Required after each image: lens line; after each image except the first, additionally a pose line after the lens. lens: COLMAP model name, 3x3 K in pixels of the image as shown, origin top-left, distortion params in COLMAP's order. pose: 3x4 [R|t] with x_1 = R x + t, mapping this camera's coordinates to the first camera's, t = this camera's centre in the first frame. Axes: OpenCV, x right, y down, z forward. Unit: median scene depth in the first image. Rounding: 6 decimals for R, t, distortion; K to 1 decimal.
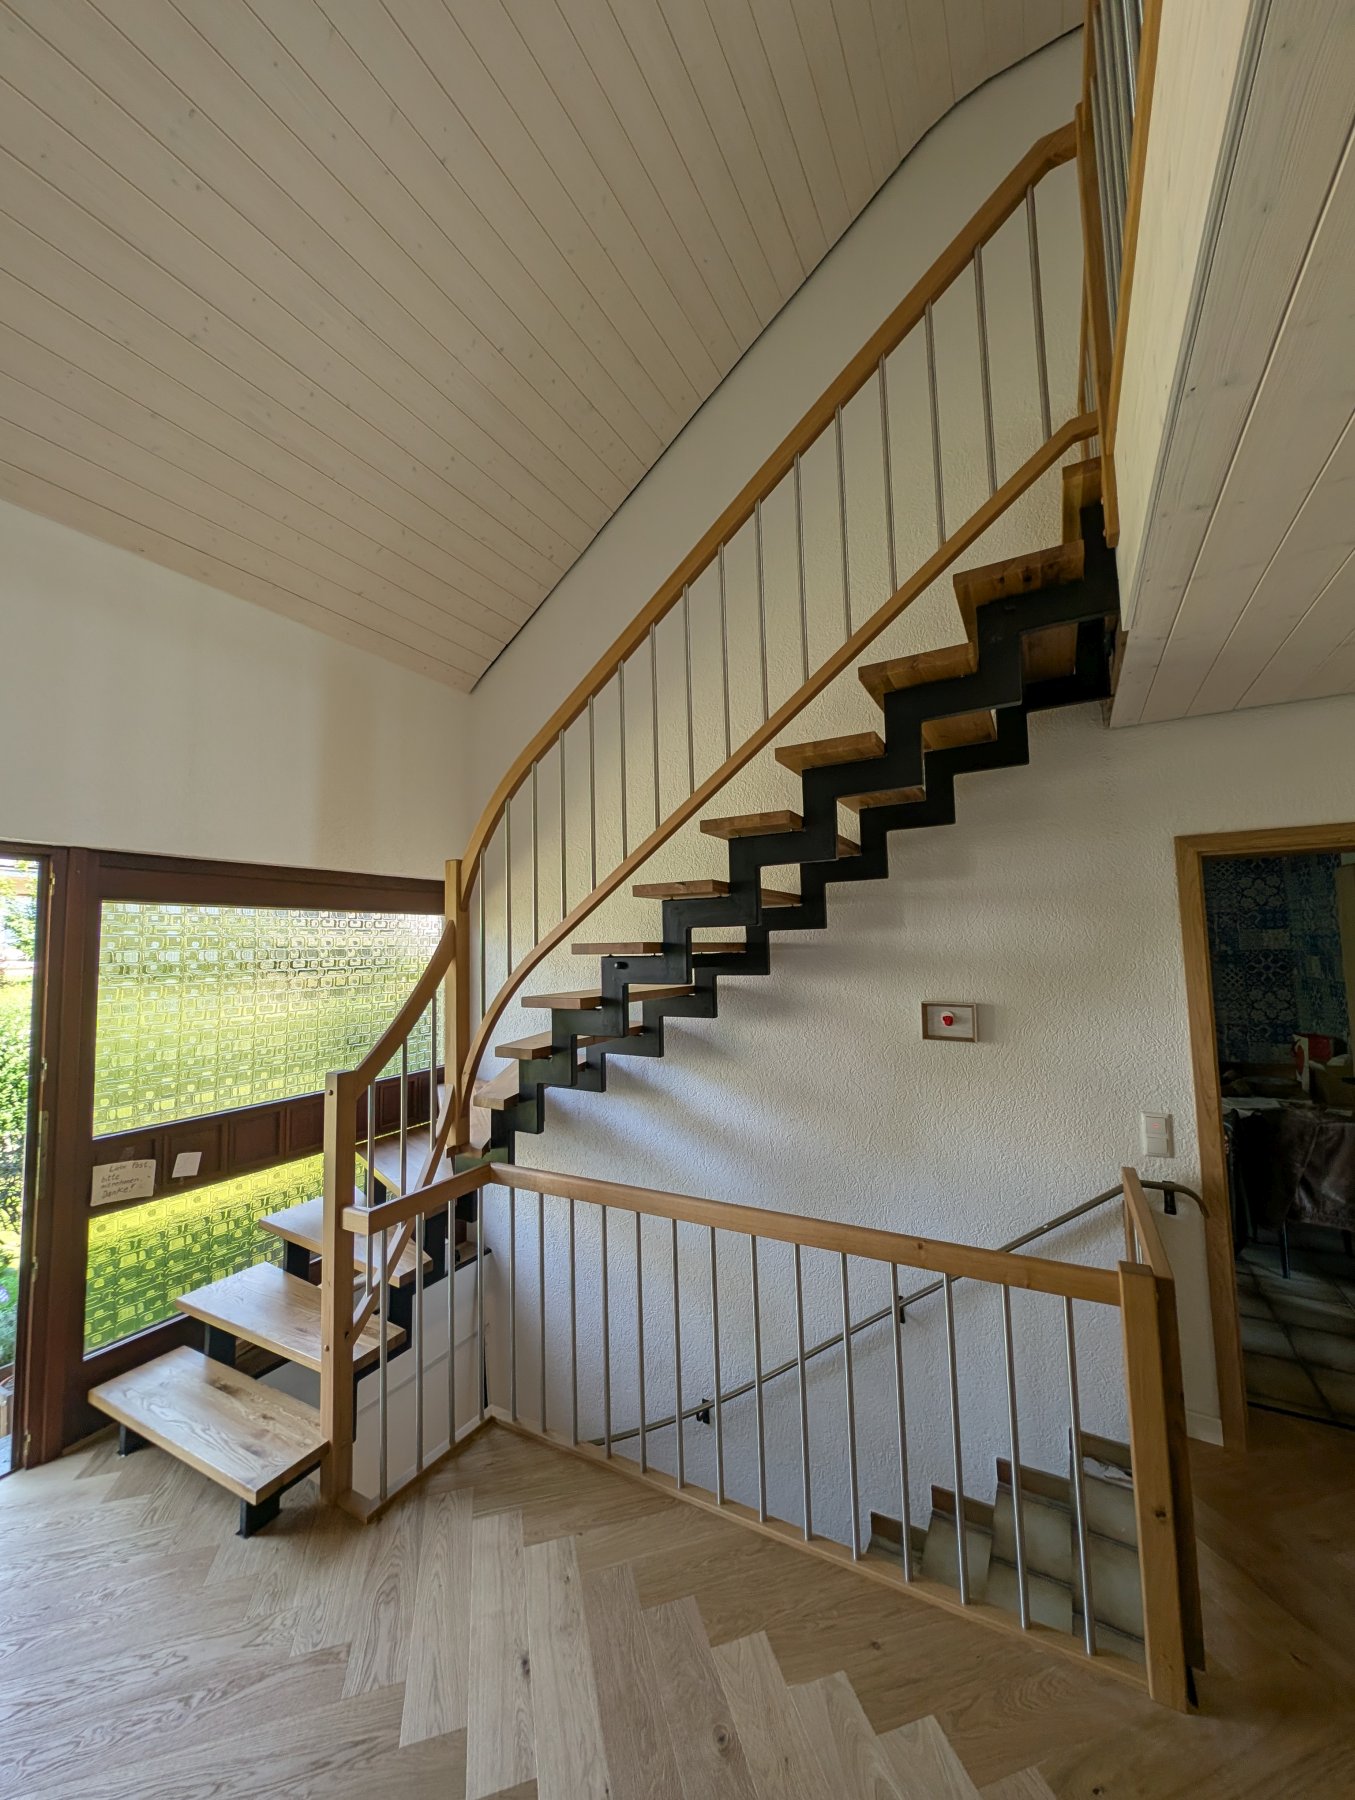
lens RADIAL K [[675.5, 0, 679.8], [0, 675.5, 900.6], [0, 0, 1]] dist [-0.000204, -0.000792]
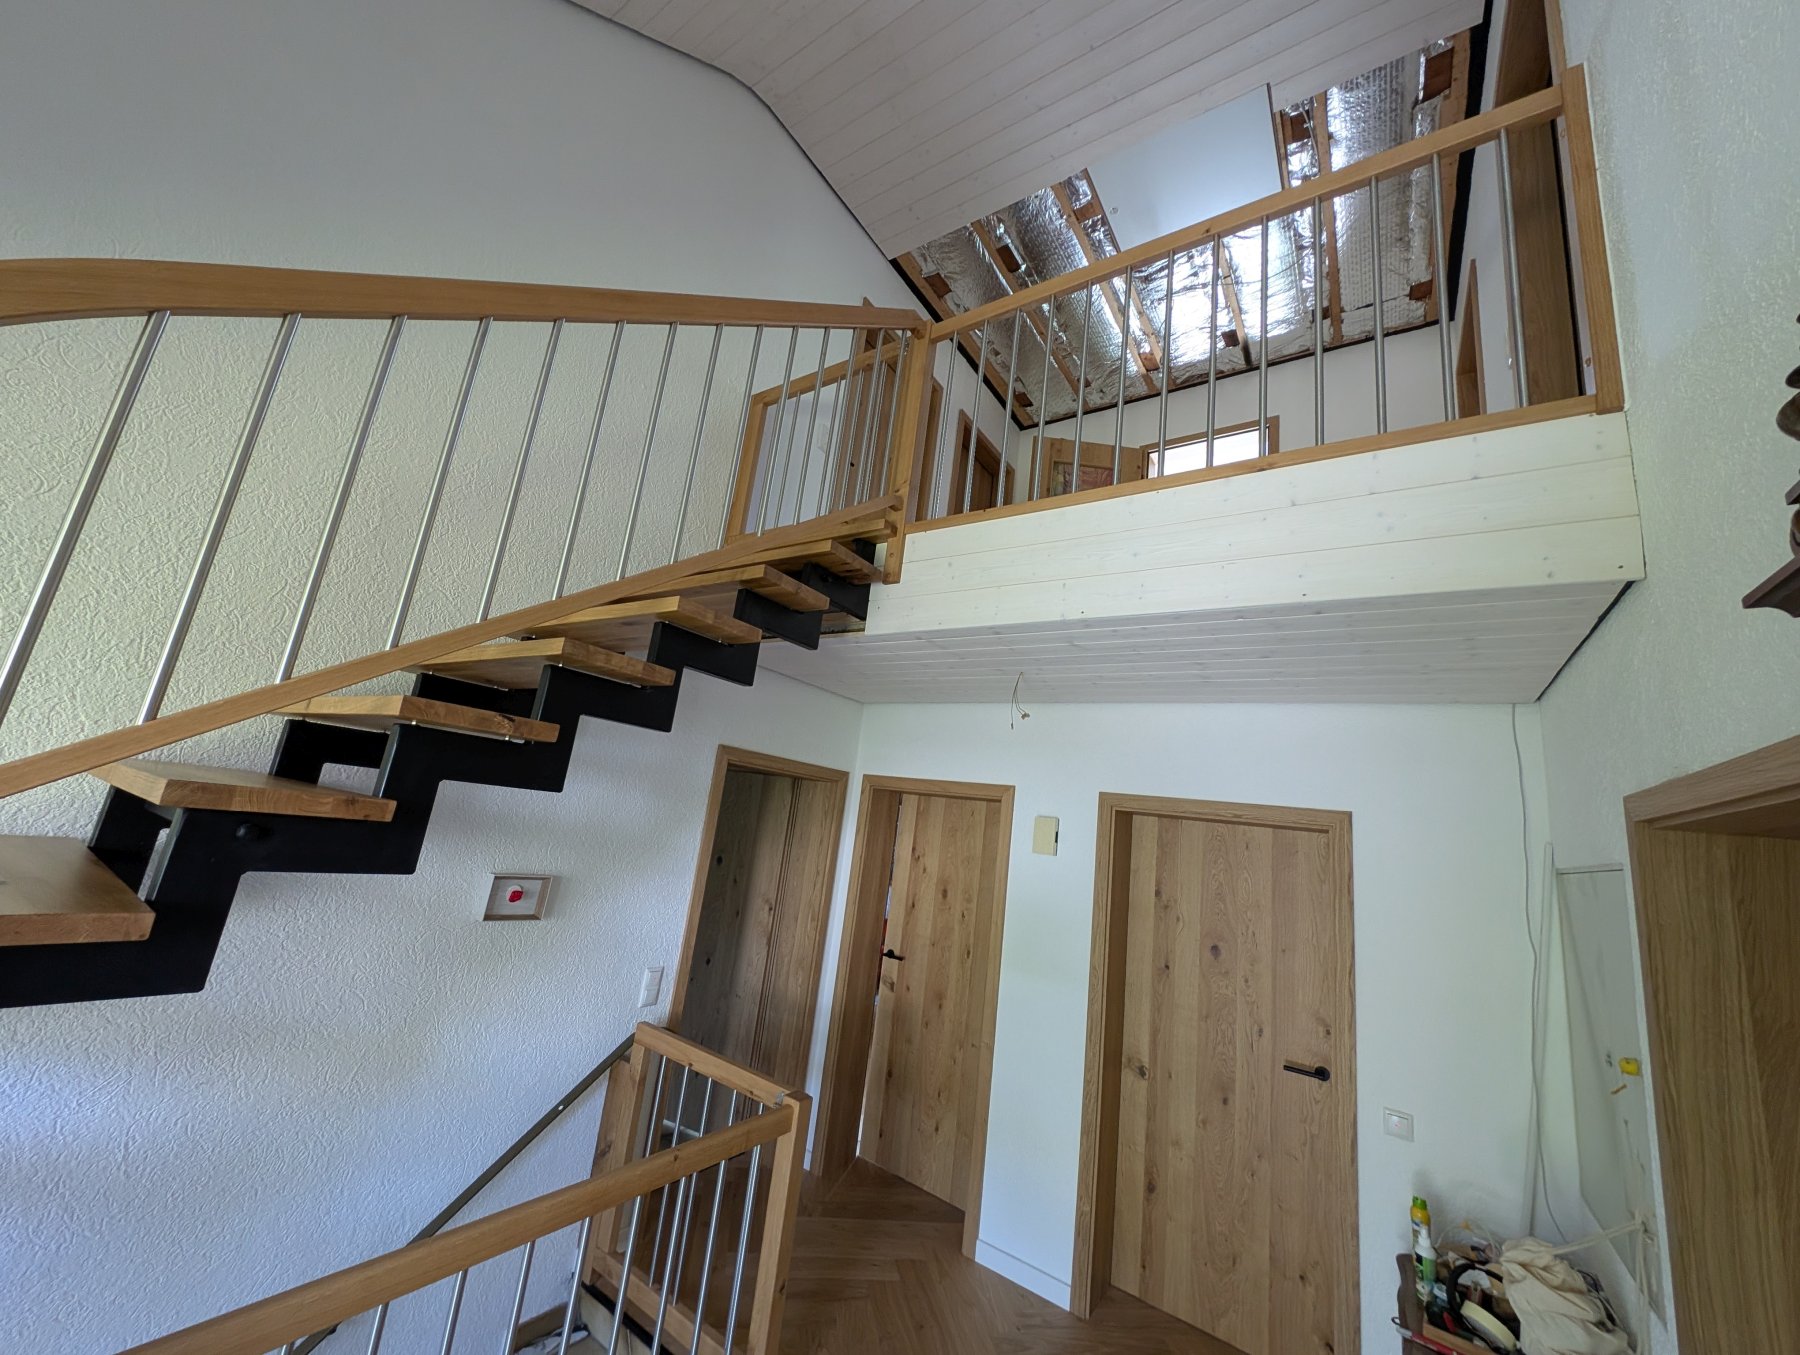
lens RADIAL K [[675.5, 0, 898.4], [0, 675.5, 672.7], [0, 0, 1]] dist [-0.000204, -0.000792]
pose [[0.086058, 0.249024, 0.964666, -0.564646], [-0.195155, 0.953714, -0.228787, 0.006353], [-0.976990, -0.168570, 0.130673, 0.534397]]
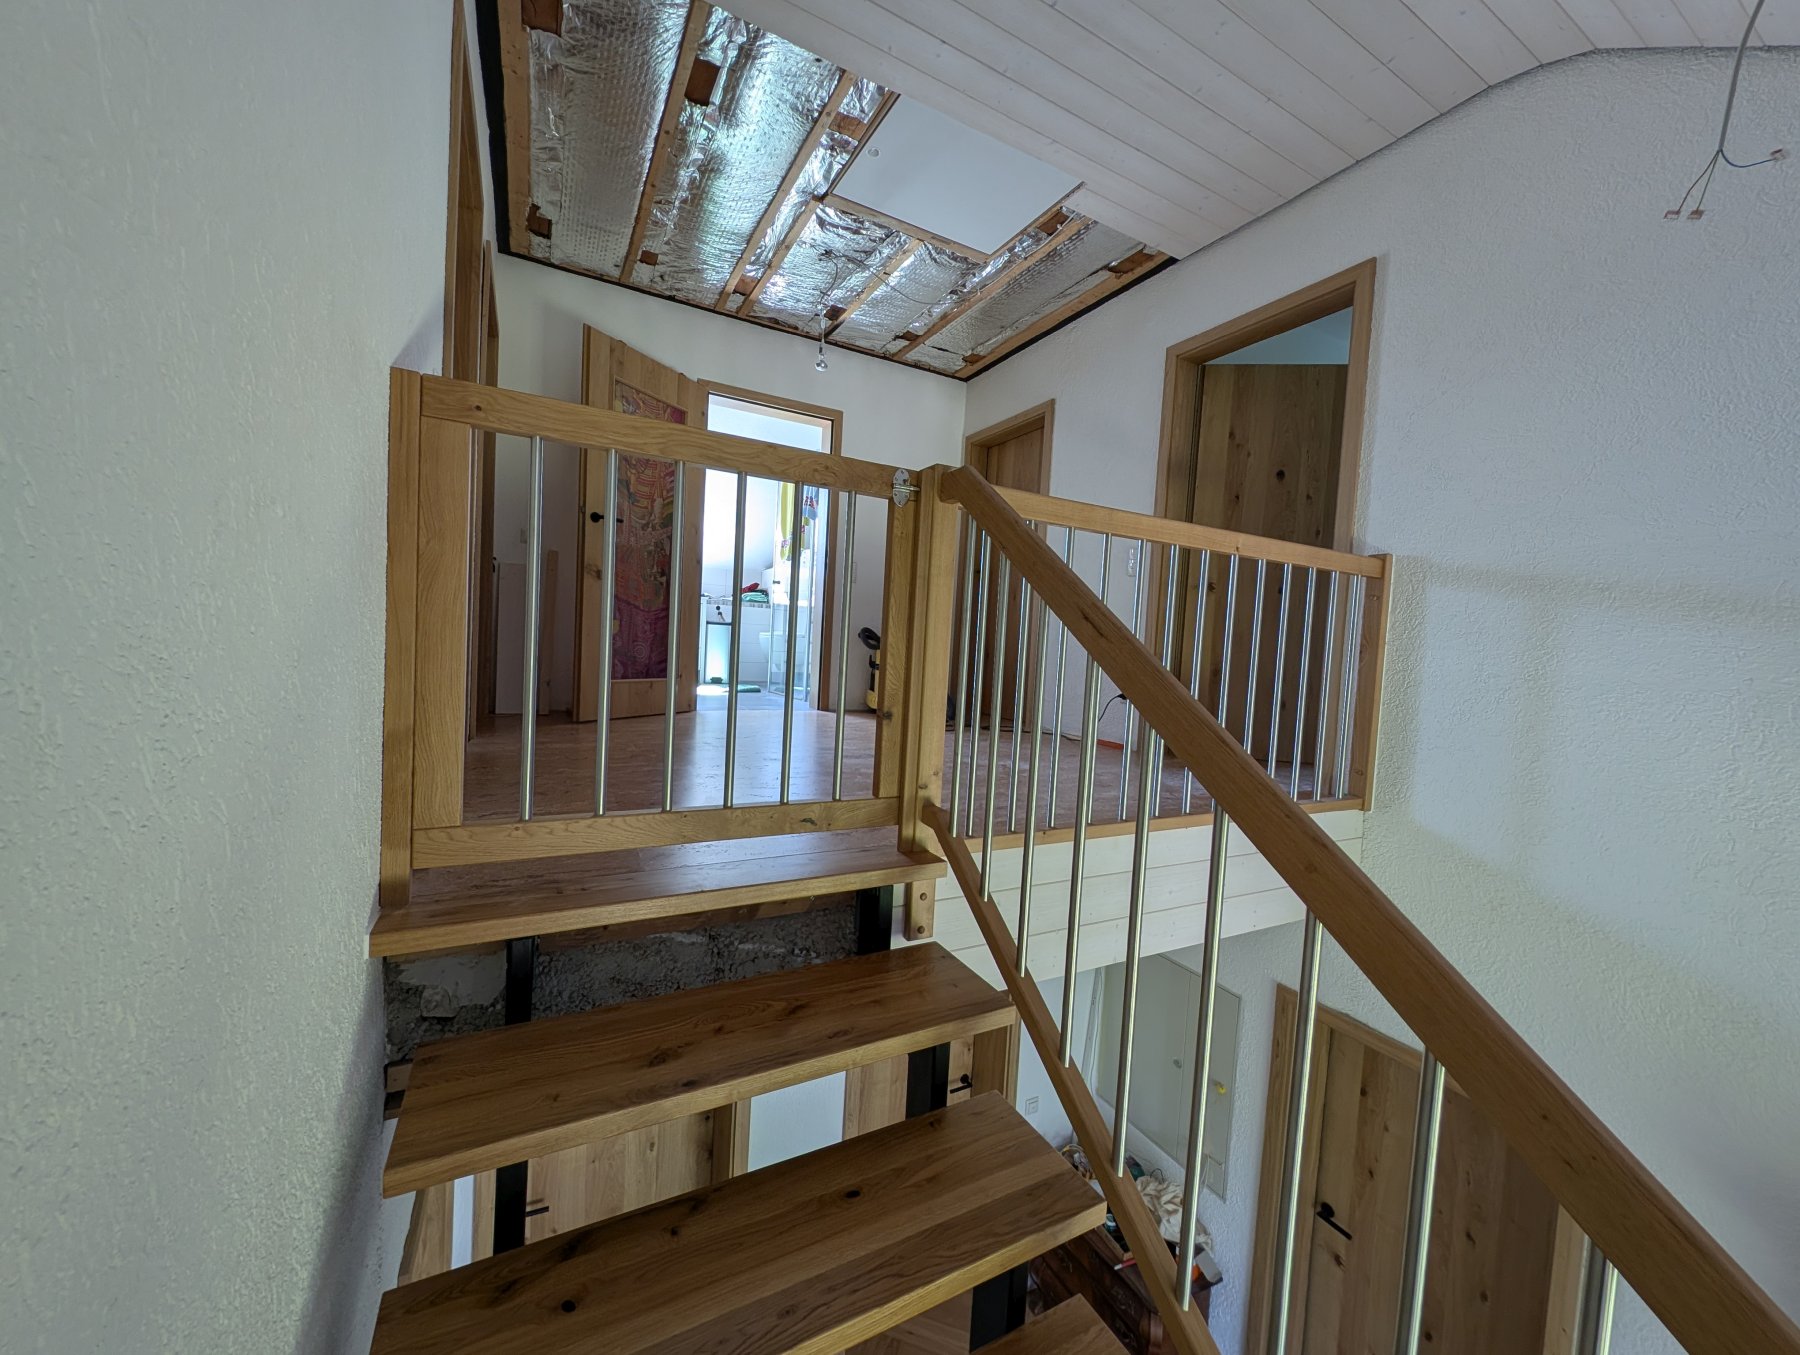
lens RADIAL K [[675.5, 0, 895.7], [0, 675.5, 677.8], [0, 0, 1]] dist [-0.000204, -0.000792]
pose [[-0.841830, -0.048123, 0.537593, 0.110032], [-0.072911, 0.997027, -0.024924, -0.641038], [-0.534795, -0.060179, -0.842836, 1.346688]]
